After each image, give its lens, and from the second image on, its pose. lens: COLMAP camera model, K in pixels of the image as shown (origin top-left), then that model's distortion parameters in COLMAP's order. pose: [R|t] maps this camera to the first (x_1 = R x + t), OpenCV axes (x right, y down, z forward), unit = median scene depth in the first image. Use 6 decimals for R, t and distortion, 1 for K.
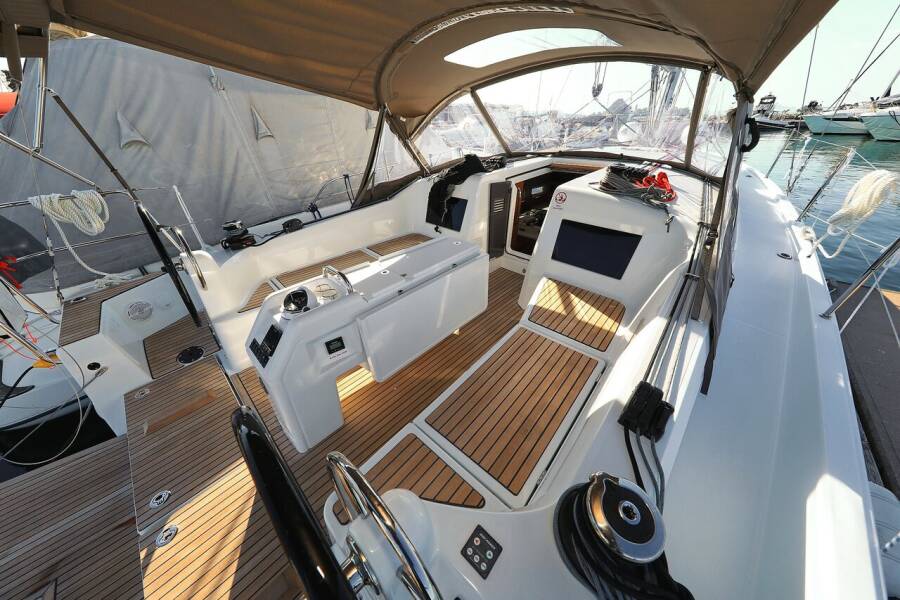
lens RADIAL K [[273.9, 0, 450.0], [0, 273.9, 300.0], [0, 0, 1]] dist [-0.000238, -0.000039]
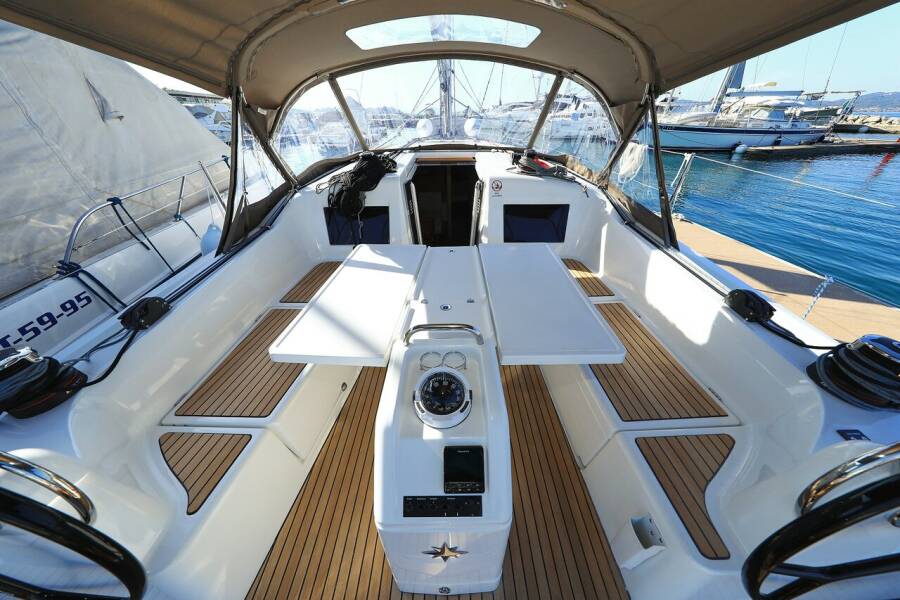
lens RADIAL K [[273.9, 0, 450.0], [0, 273.9, 300.0], [0, 0, 1]] dist [-0.000238, -0.000039]
pose [[0.734264, -0.378244, 0.563727, -0.402909], [0.375173, 0.918160, 0.127389, -0.132738], [-0.565776, 0.117958, 0.816078, 0.222341]]
